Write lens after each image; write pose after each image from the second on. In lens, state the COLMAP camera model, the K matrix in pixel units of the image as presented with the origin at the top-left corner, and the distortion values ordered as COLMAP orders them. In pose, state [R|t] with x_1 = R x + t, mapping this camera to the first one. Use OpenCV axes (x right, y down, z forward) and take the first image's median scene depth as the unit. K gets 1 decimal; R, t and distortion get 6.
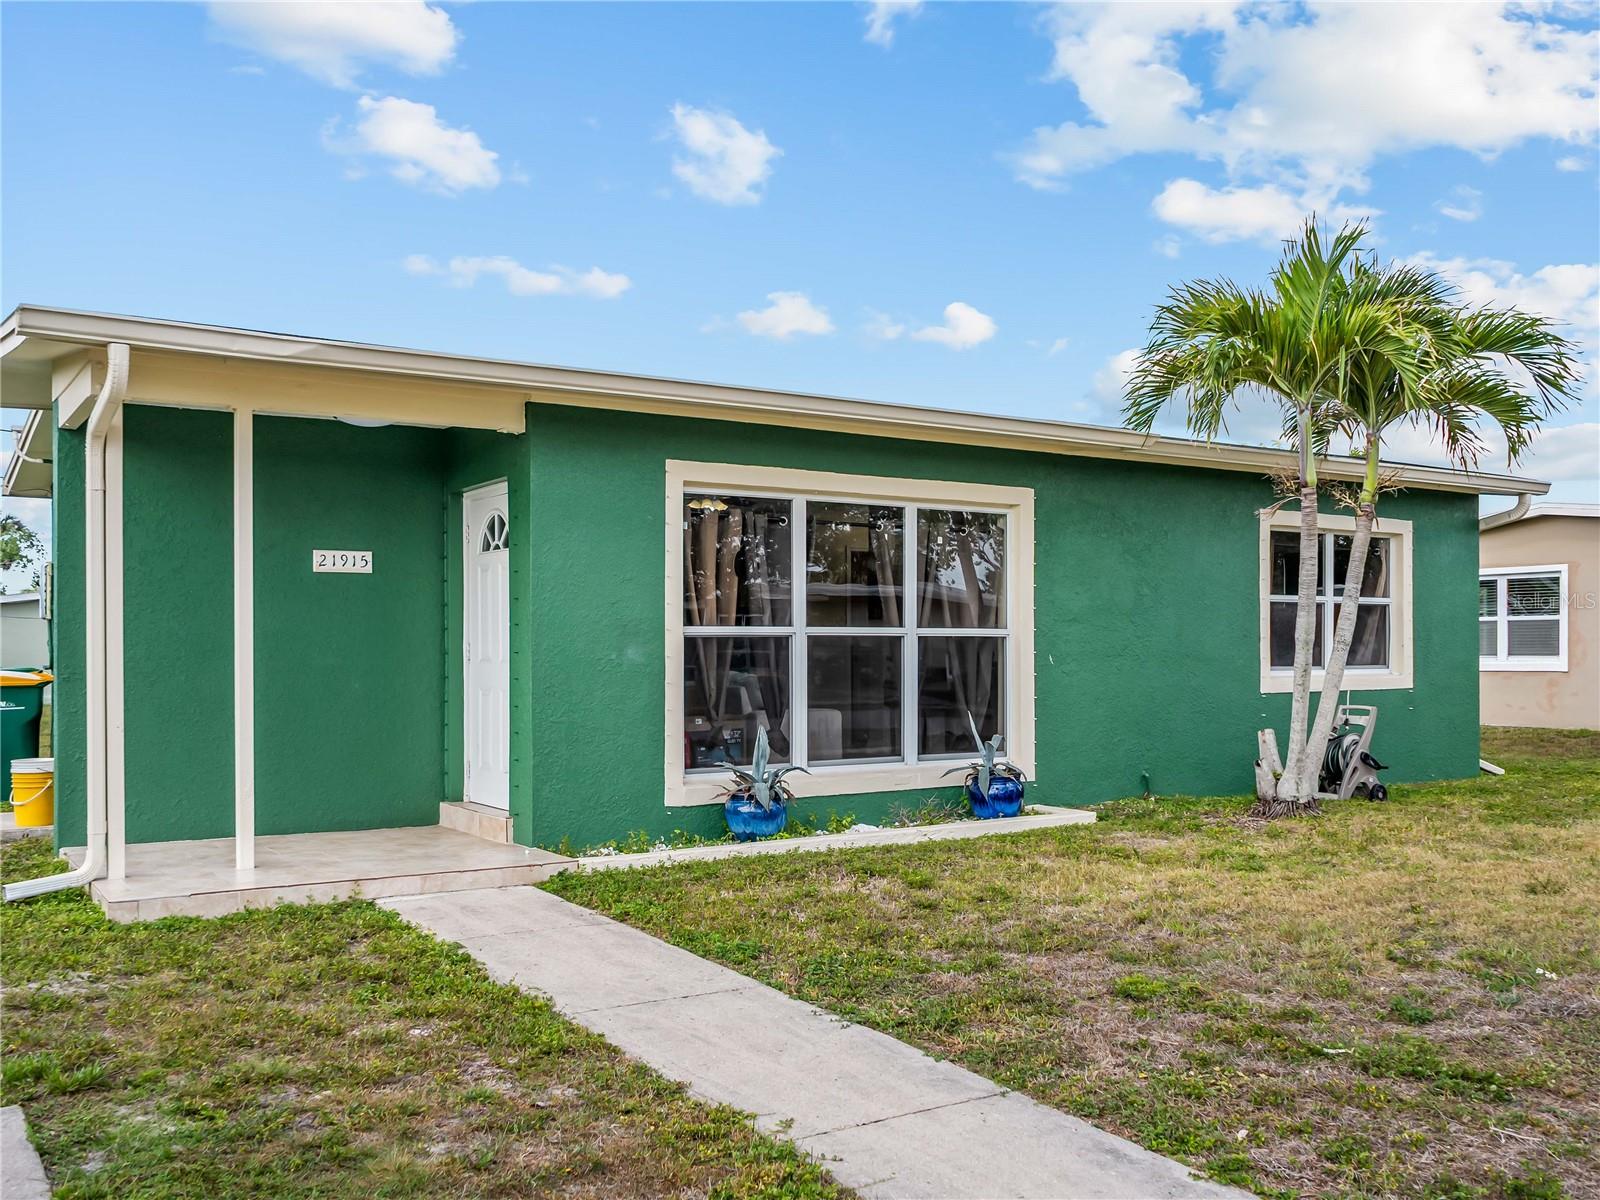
lens RADIAL K [[1447.9, 0, 801.8], [0, 1447.9, 657.4], [0, 0, 1]] dist [0.004109, -0.063563]
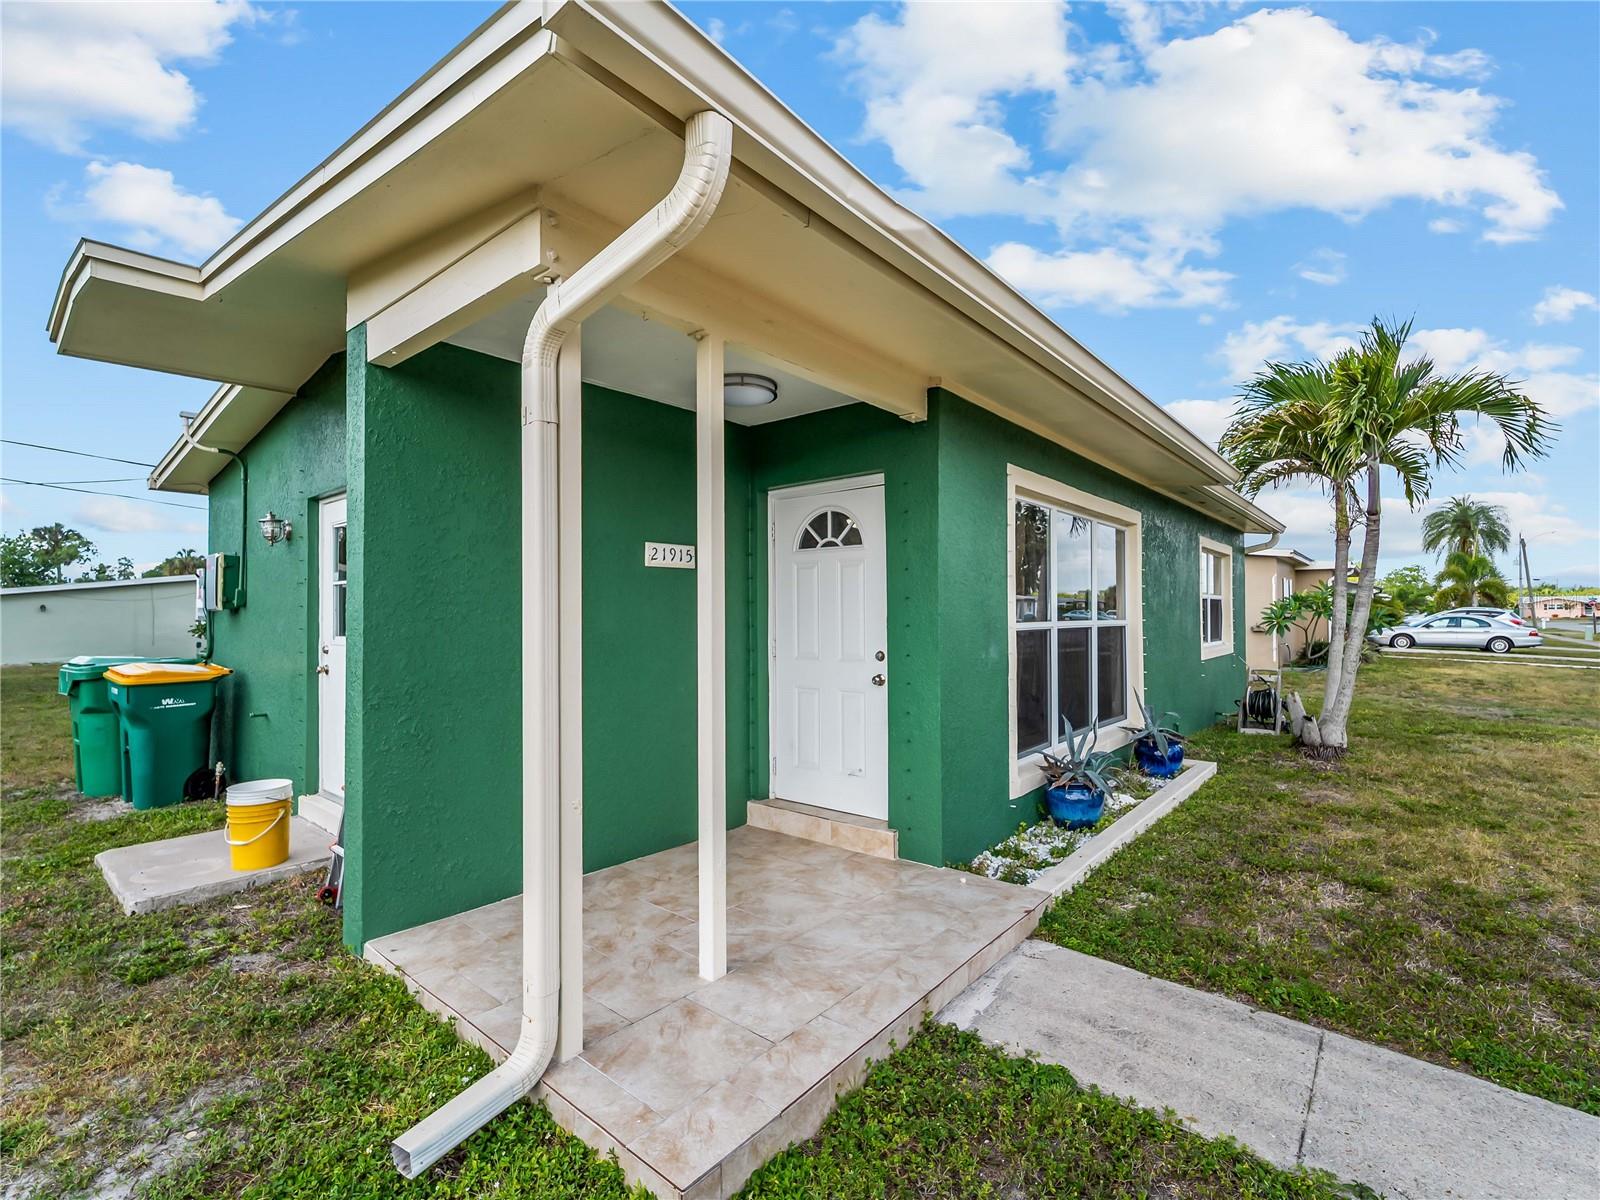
lens RADIAL K [[726.8, 0, 802.3], [0, 726.8, 609.9], [0, 0, 1]] dist [-0.000095, -0.000348]
pose [[0.957010, -0.000774, 0.290054, -0.376207], [0.004580, 0.999912, -0.012443, -0.025655], [-0.290019, 0.013237, 0.956929, 0.536883]]
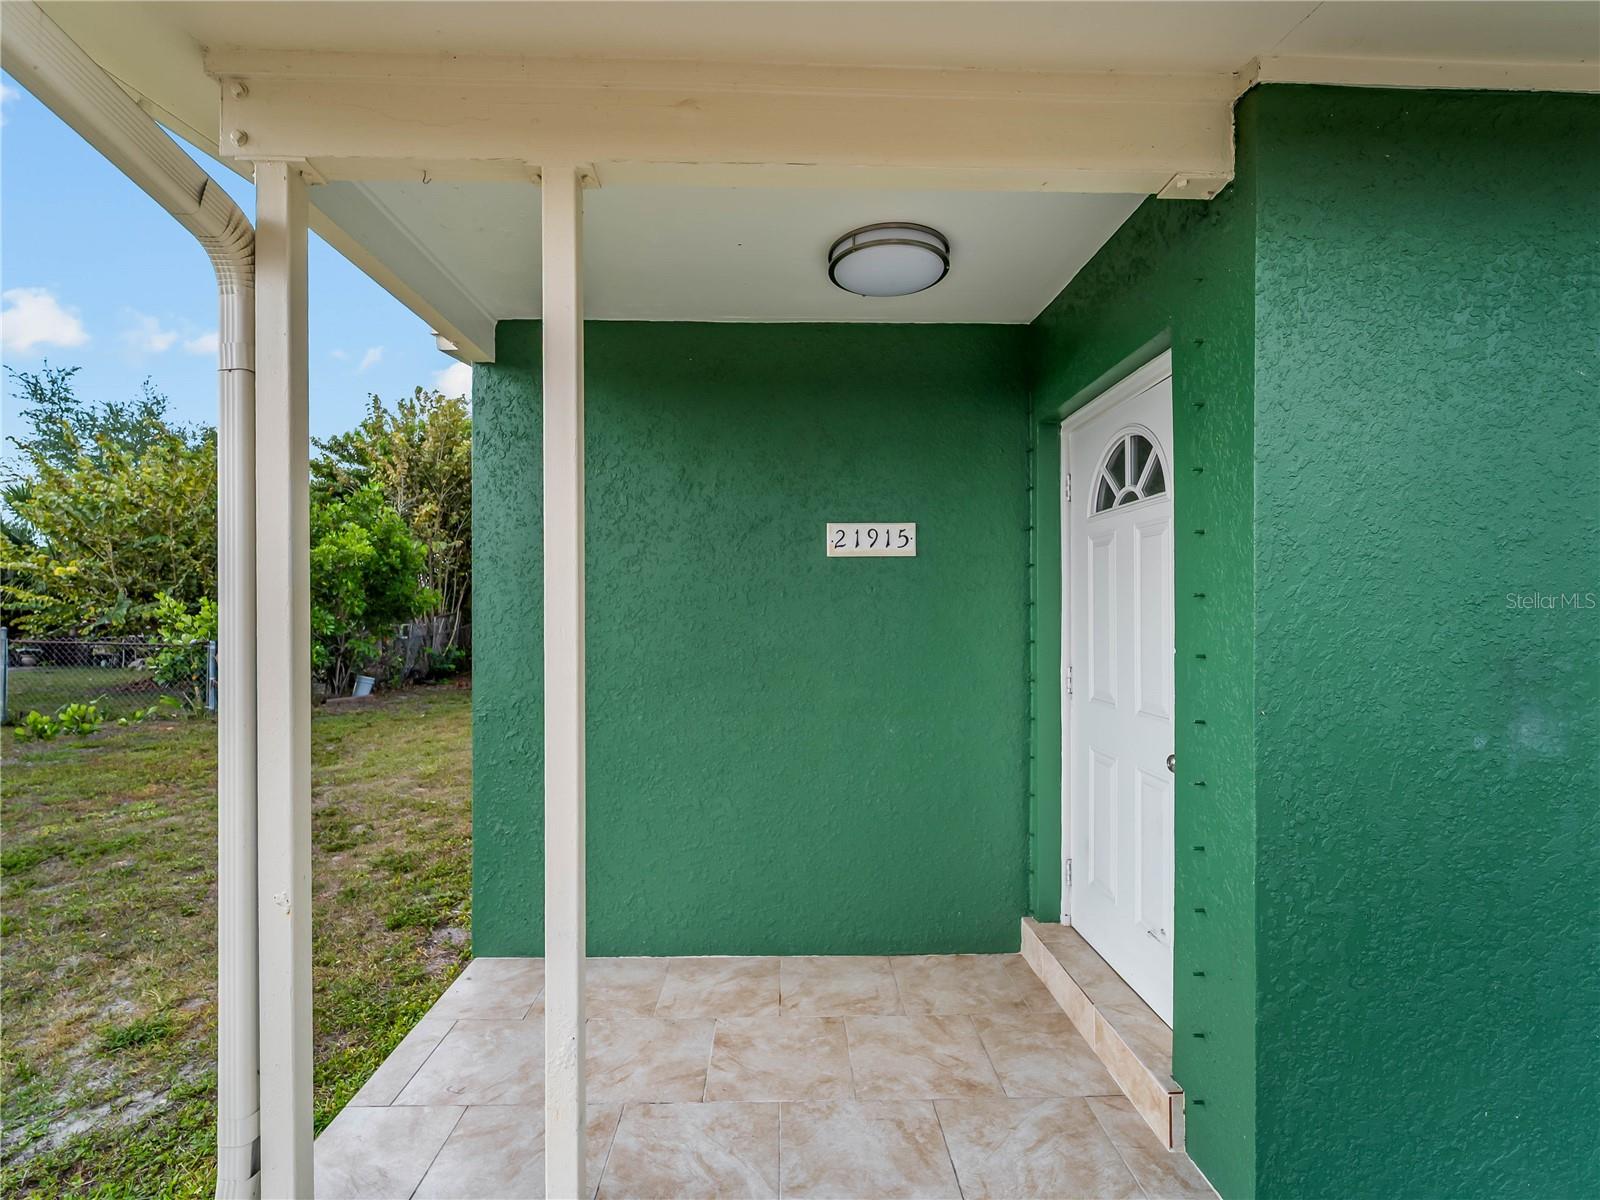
lens RADIAL K [[728.0, 0, 805.3], [0, 728.0, 617.0], [0, 0, 1]] dist [-0.001094, -0.000844]
pose [[0.855592, 0.002848, -0.517643, -0.175128], [-0.003298, 0.999995, 0.000050, -0.031856], [0.517640, 0.001665, 0.855597, 0.713874]]
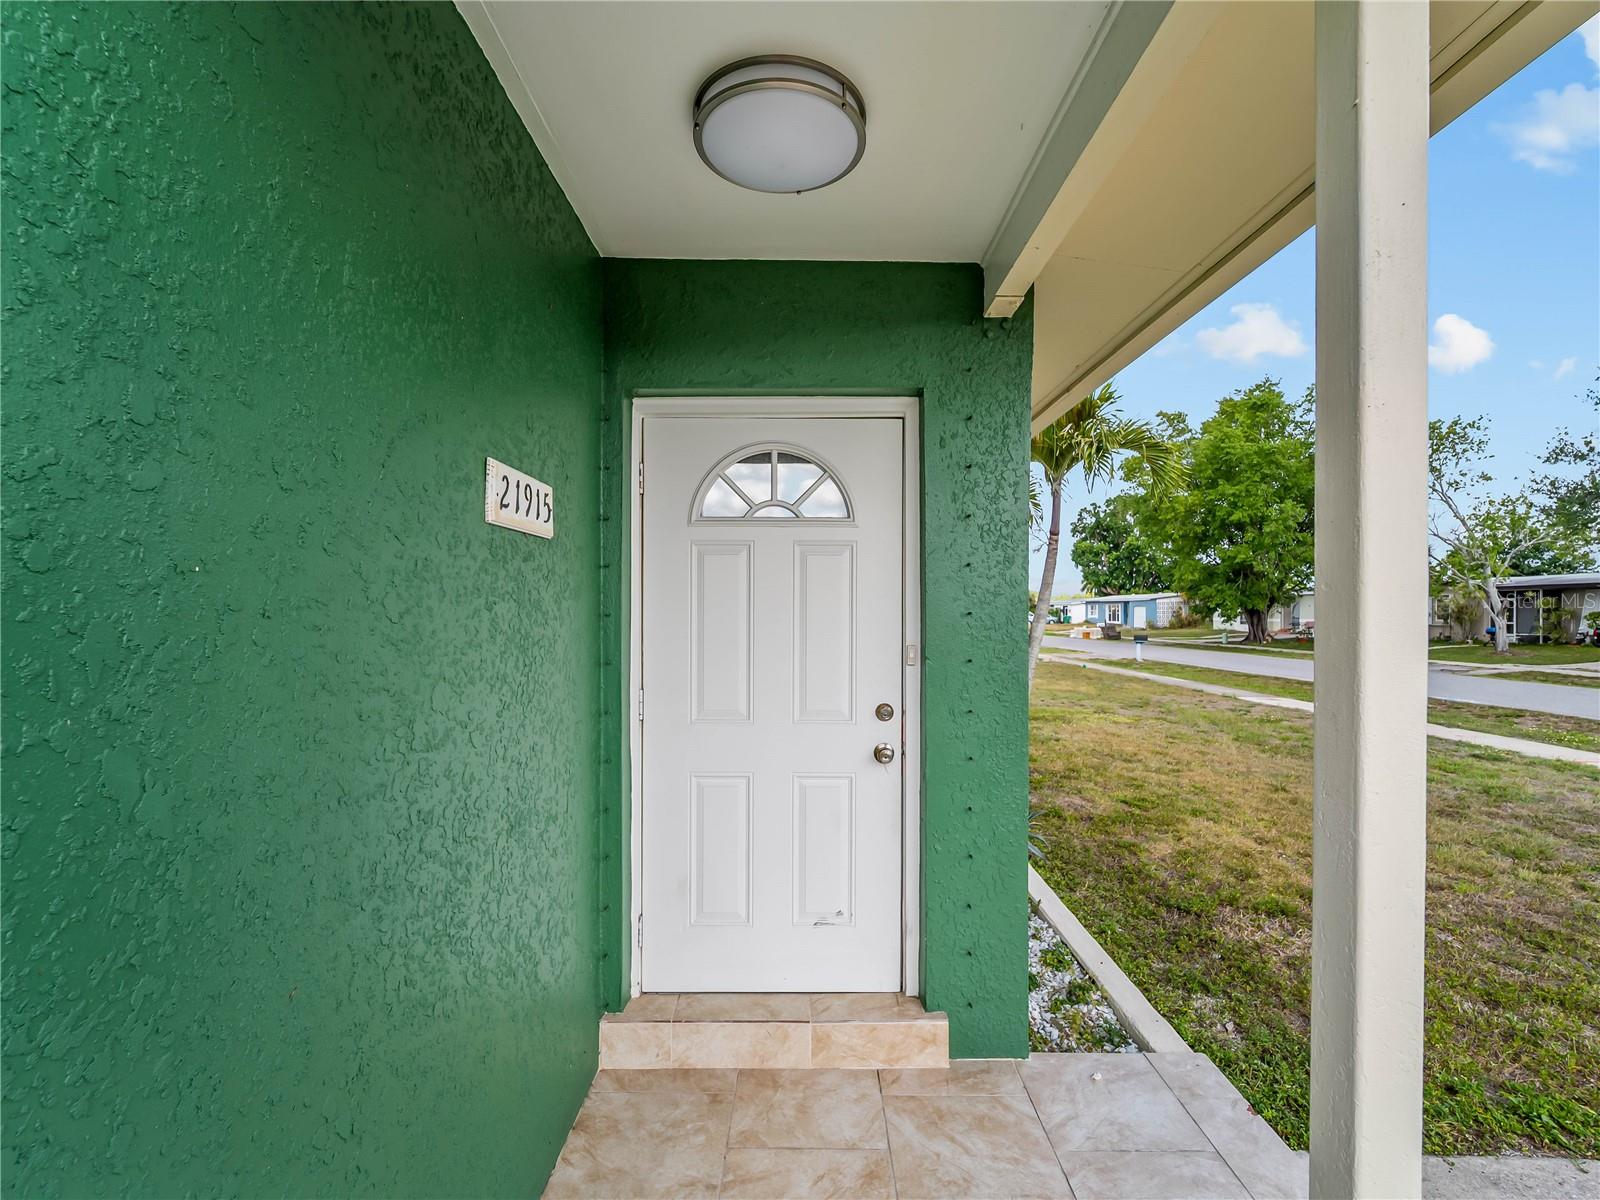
lens RADIAL K [[731.9, 0, 806.3], [0, 731.9, 610.5], [0, 0, 1]] dist [0.000664, 0.000175]
pose [[0.552793, 0.006574, 0.833293, -0.438426], [0.000853, 0.999964, -0.008455, -0.037372], [-0.833318, 0.005385, 0.552767, 0.846599]]
